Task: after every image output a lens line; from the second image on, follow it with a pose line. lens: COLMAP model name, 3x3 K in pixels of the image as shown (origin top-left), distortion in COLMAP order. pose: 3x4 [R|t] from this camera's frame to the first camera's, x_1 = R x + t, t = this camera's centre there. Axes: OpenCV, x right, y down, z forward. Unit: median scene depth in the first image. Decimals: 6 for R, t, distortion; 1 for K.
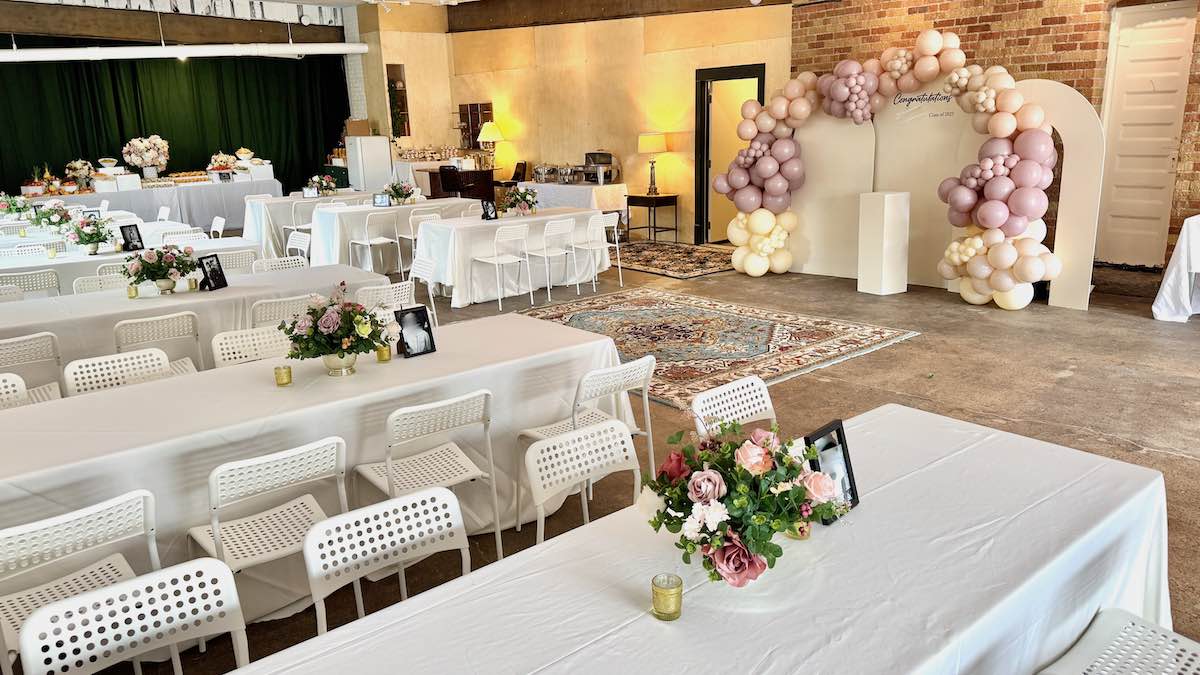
lens RADIAL K [[890.9, 0, 600.0], [0, 890.9, 337.5], [0, 0, 1]] dist [0.051007, -0.008303]
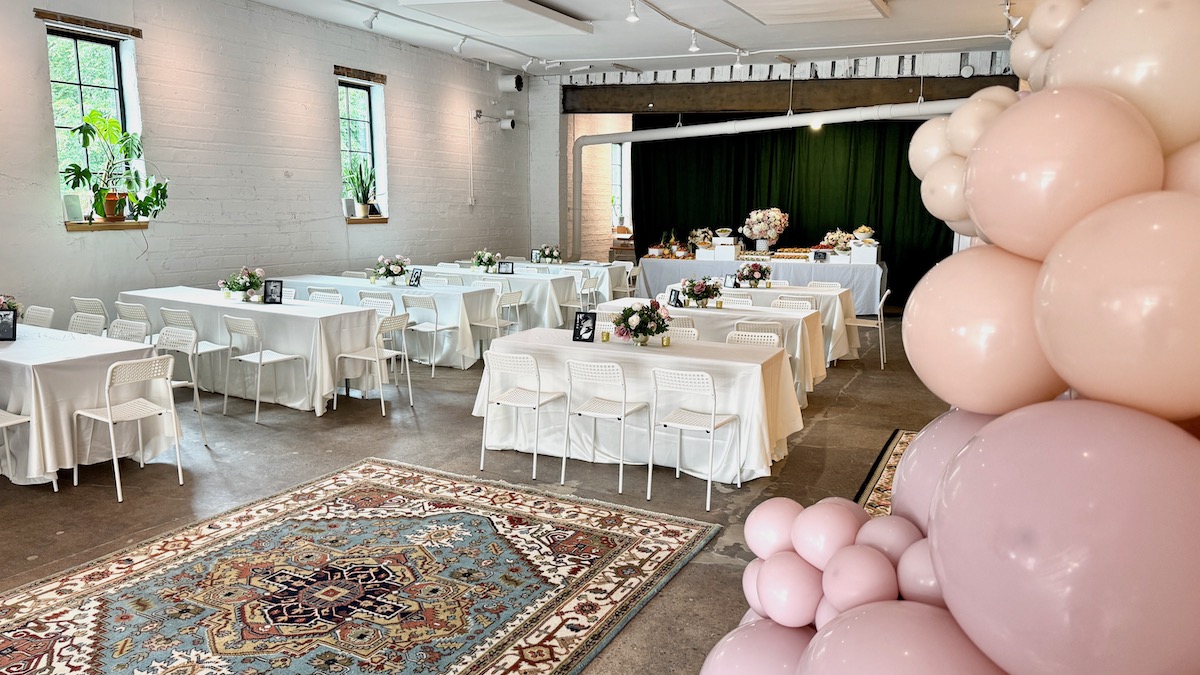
lens RADIAL K [[890.9, 0, 600.0], [0, 890.9, 337.5], [0, 0, 1]] dist [0.051007, -0.008303]
pose [[0.407037, 0.174612, -0.896567, 0.314719], [-0.243896, 0.966696, 0.077542, -0.123879], [0.880247, 0.187106, 0.436068, 0.468384]]
